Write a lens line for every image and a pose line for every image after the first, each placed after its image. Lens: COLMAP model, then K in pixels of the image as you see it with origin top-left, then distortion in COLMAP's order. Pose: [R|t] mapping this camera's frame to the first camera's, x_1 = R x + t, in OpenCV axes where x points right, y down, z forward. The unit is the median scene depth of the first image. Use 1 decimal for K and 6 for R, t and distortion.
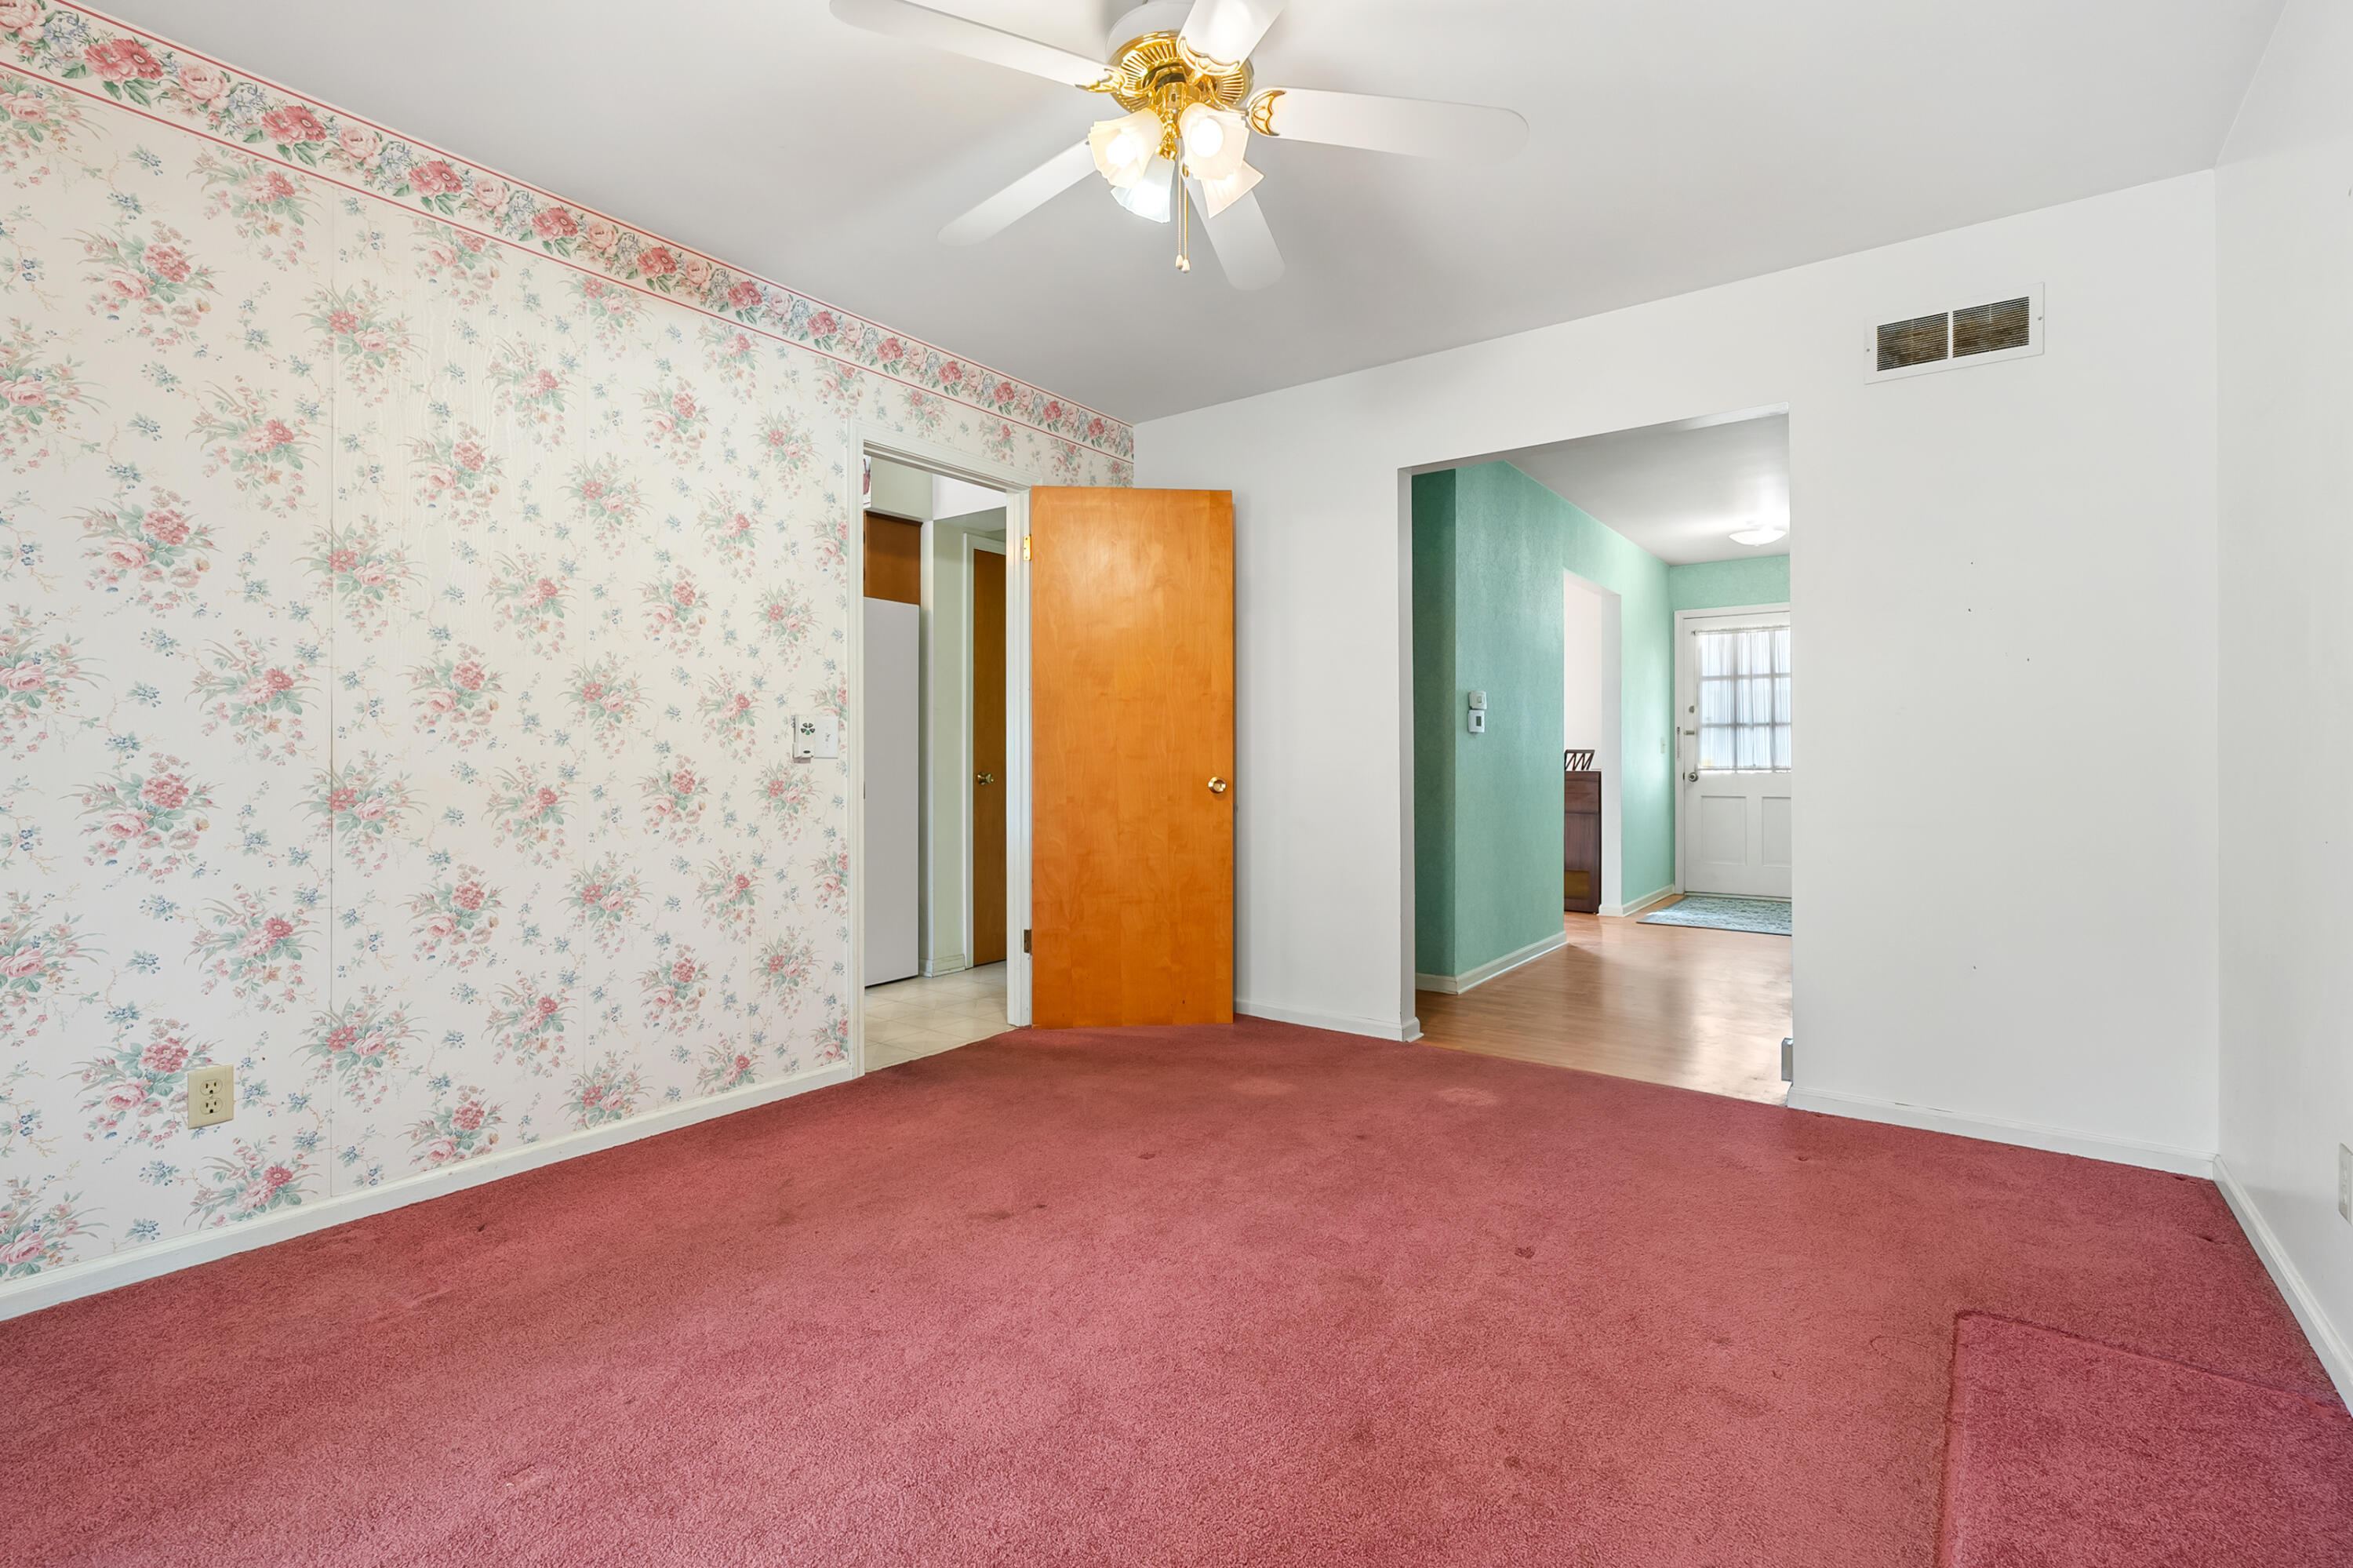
lens RADIAL K [[1072.5, 0, 1175.4], [0, 1072.5, 761.8], [0, 0, 1]] dist [-0.007231, 0.001408]
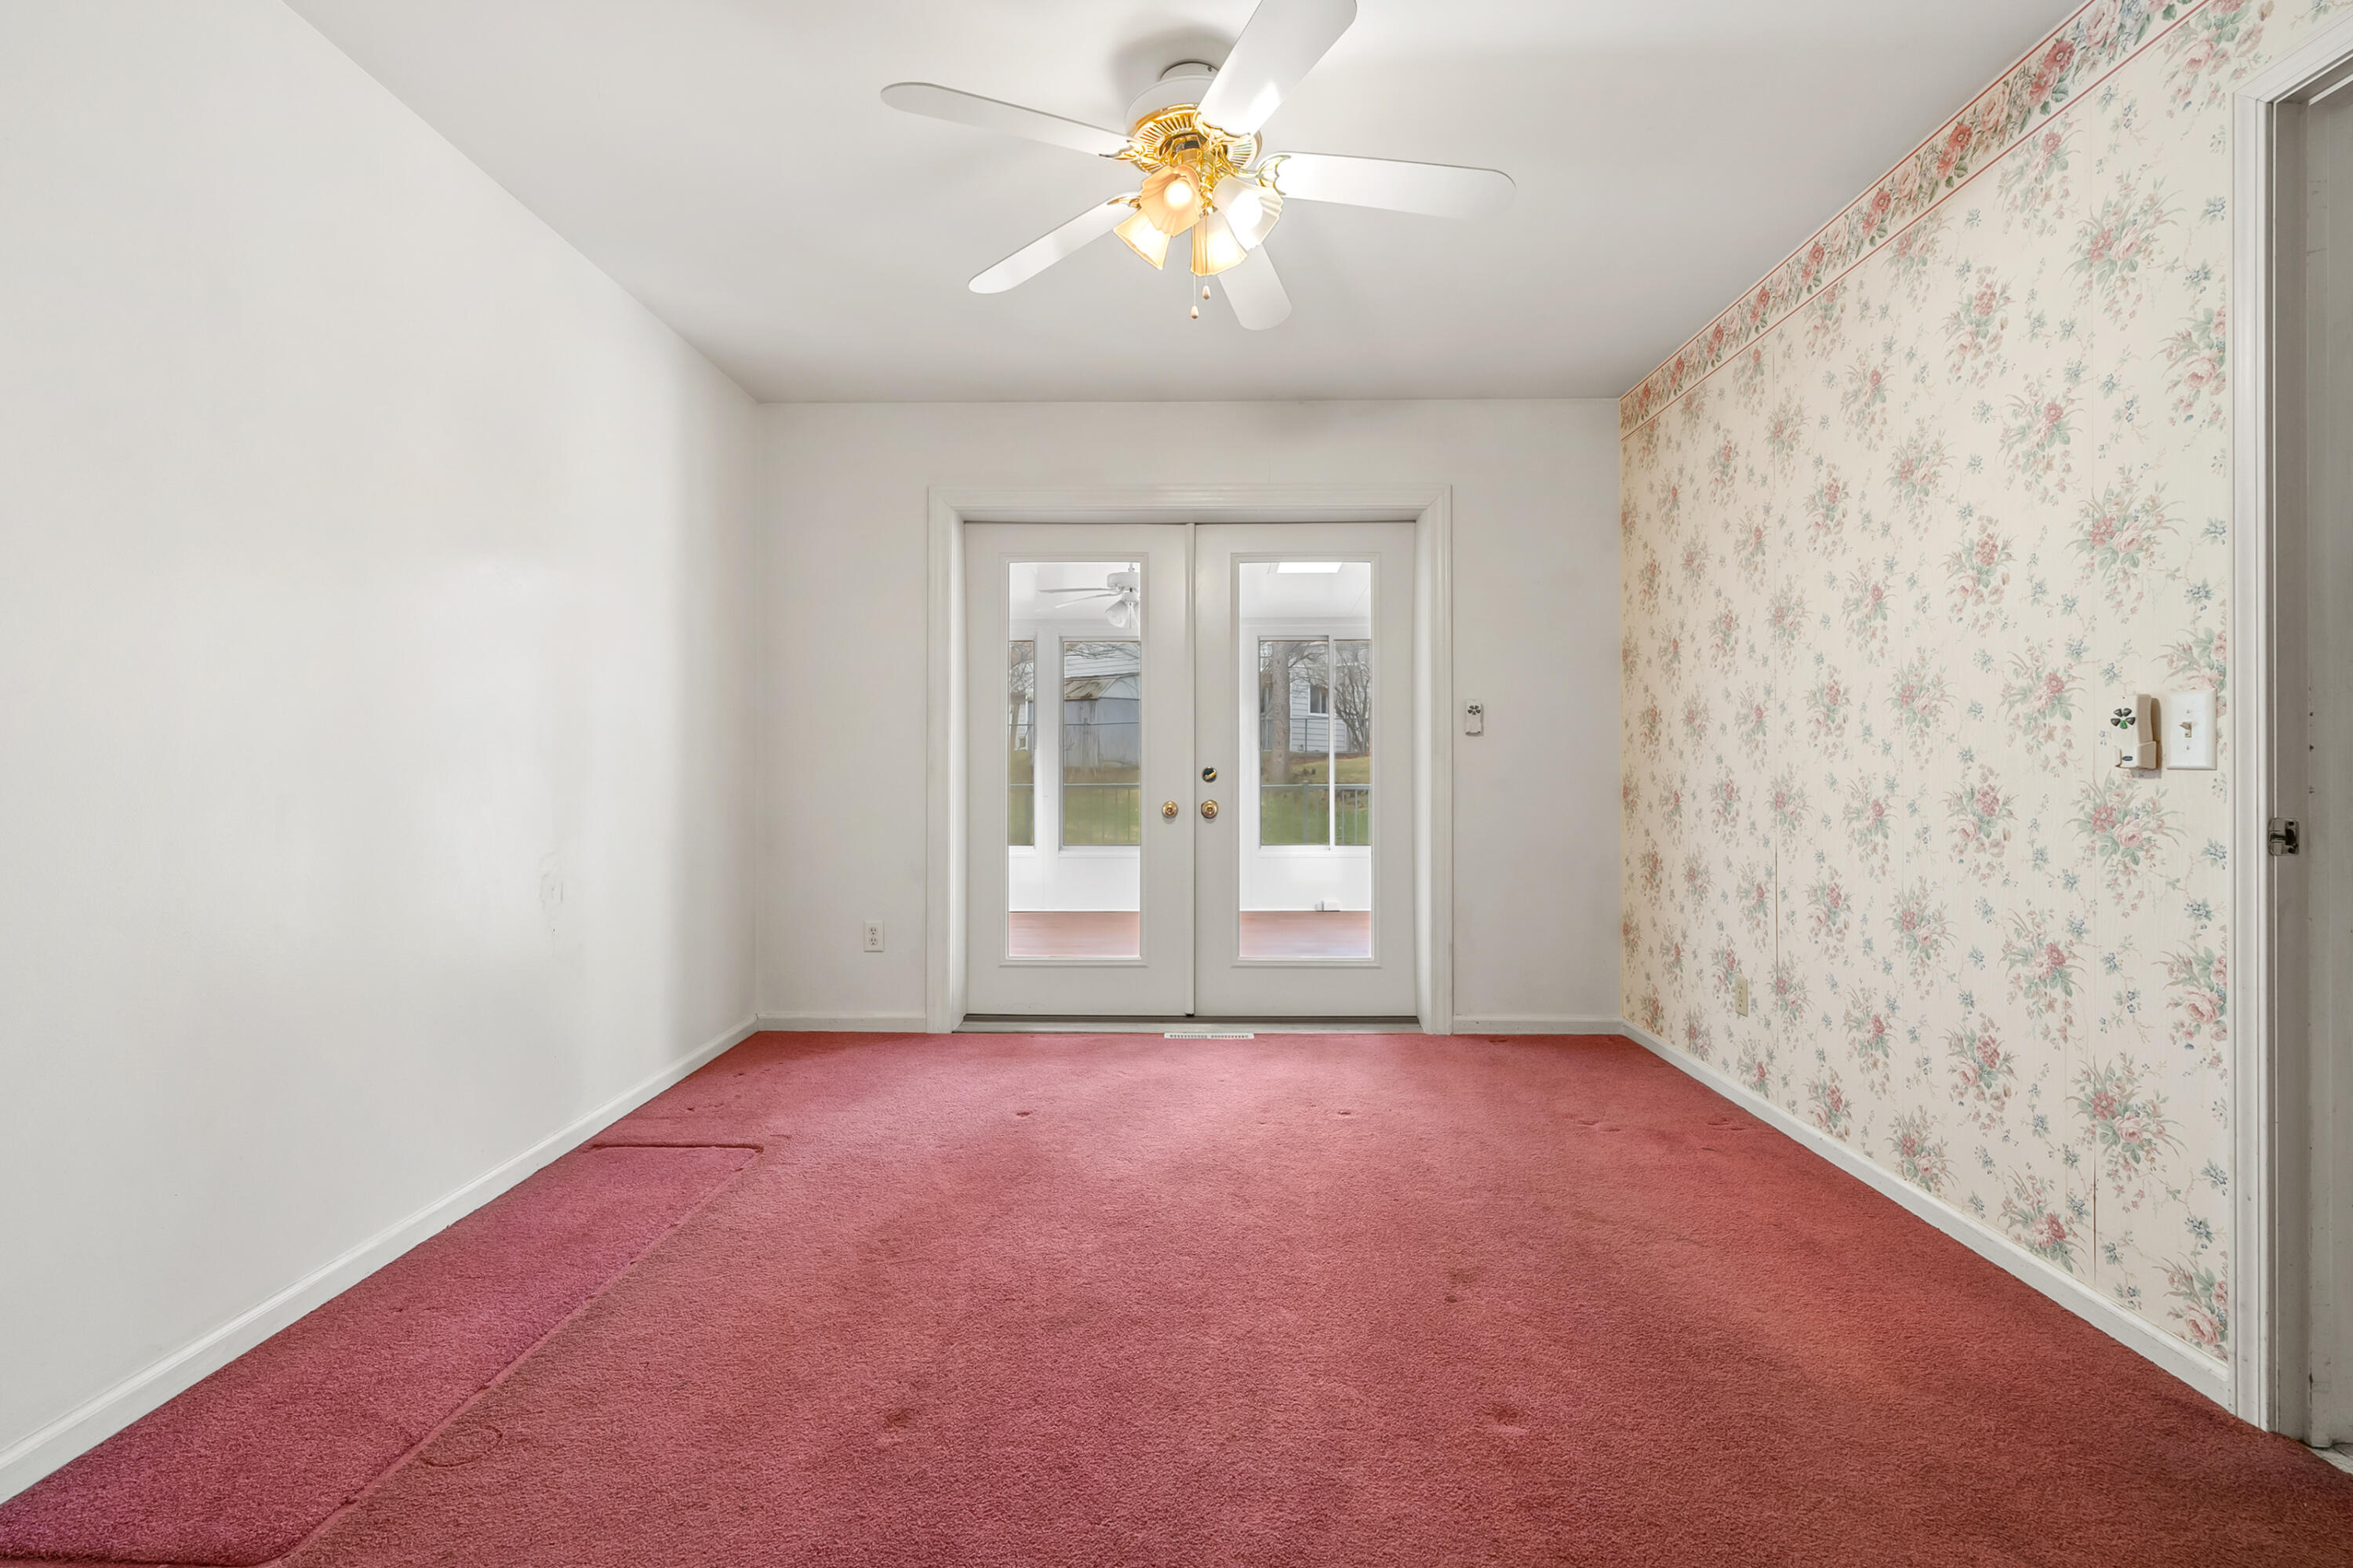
lens RADIAL K [[1072.5, 0, 1175.7], [0, 1072.5, 772.0], [0, 0, 1]] dist [-0.007231, 0.001408]
pose [[-0.812951, 0.004015, -0.582318, 0.443621], [0.000270, 0.999979, 0.006518, -0.006334], [0.582331, 0.005142, -0.812935, 1.279522]]
